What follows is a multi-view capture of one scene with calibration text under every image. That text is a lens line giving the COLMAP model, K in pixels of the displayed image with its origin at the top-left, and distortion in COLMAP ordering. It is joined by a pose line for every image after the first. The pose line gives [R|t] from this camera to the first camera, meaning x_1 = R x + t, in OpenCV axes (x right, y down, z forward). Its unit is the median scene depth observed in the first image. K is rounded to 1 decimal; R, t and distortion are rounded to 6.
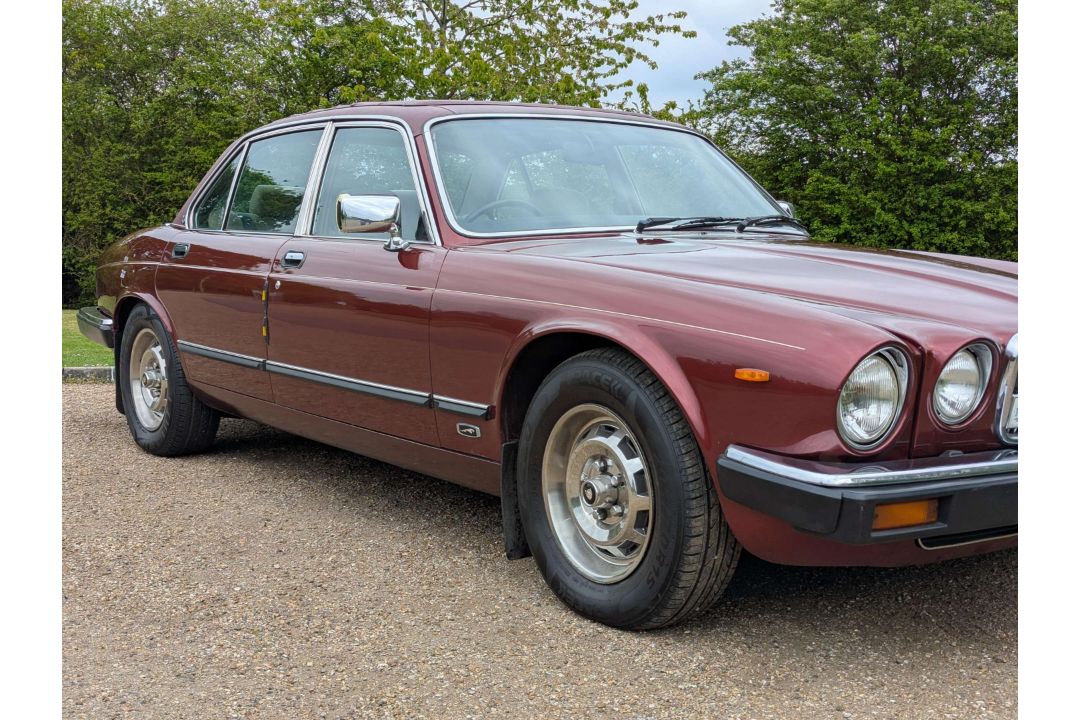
lens RADIAL K [[1338.7, 0, 543.2], [0, 1338.7, 334.1], [0, 0, 1]] dist [0.129724, -0.433858]
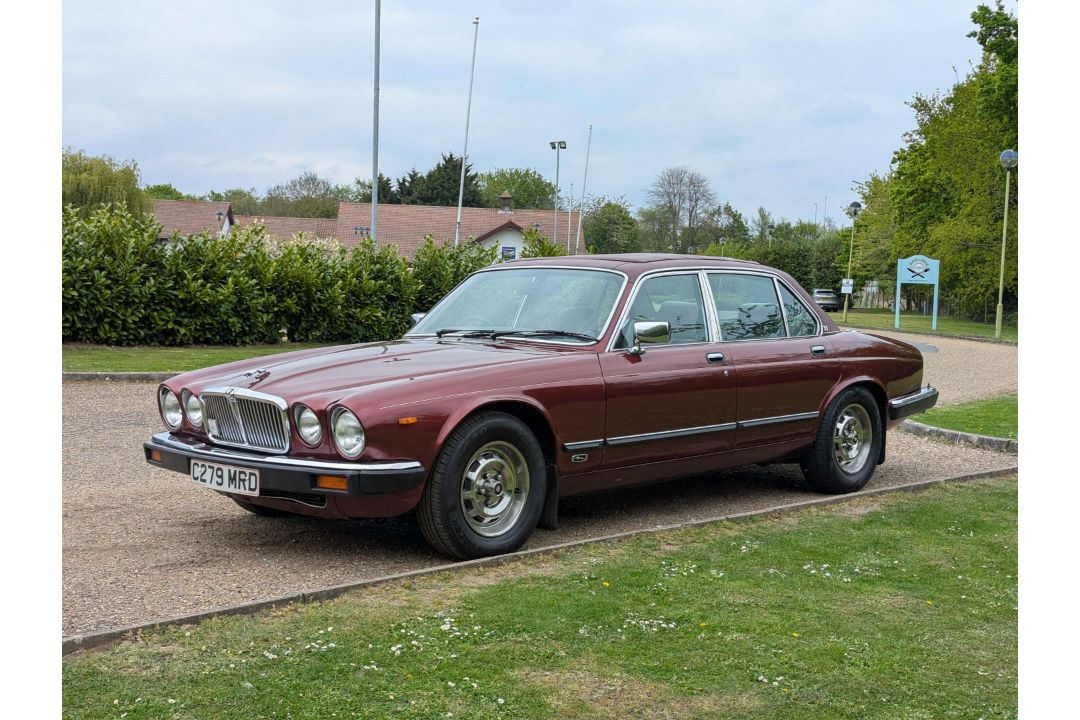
lens RADIAL K [[1338.7, 0, 543.2], [0, 1338.7, 334.1], [0, 0, 1]] dist [0.129724, -0.433858]
pose [[0.155238, 0.033284, -0.987316, 1.848867], [-0.084888, 0.996185, 0.020236, -0.128410], [0.984223, 0.080670, 0.157471, 0.860595]]
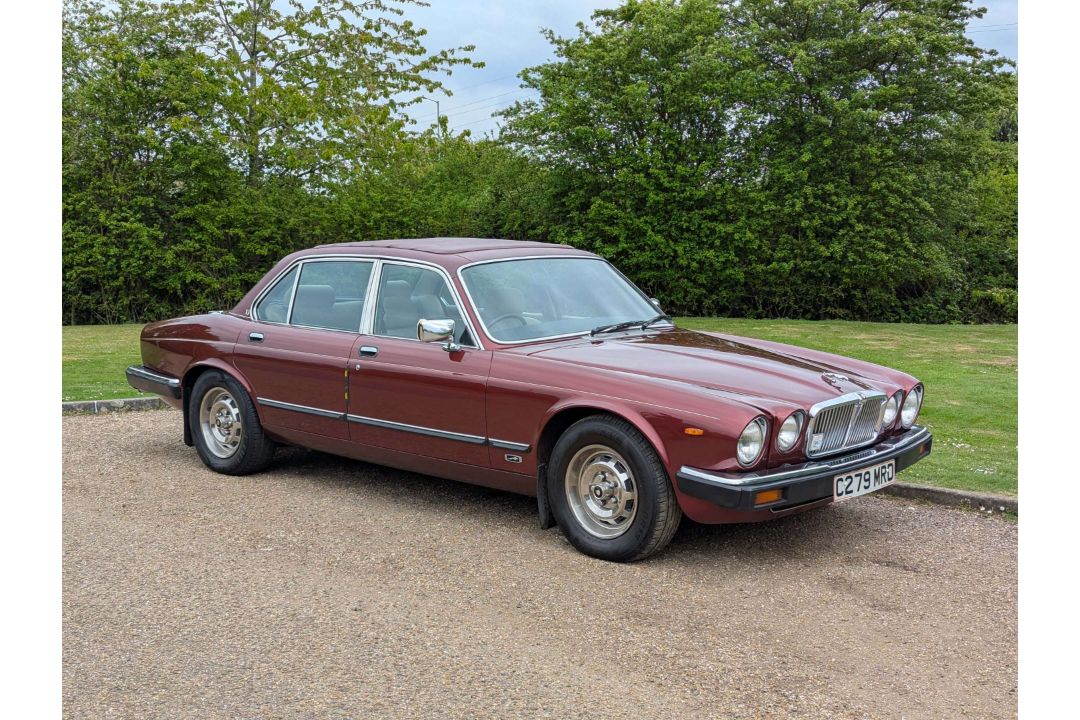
lens RADIAL K [[1331.0, 0, 540.0], [0, 1331.0, 360.0], [0, 0, 1]] dist [0.188196, -0.573618]
pose [[0.982142, -0.029058, 0.185886, -0.308935], [0.022419, 0.999037, 0.037719, -0.110621], [-0.186803, -0.032878, 0.981847, -0.651048]]
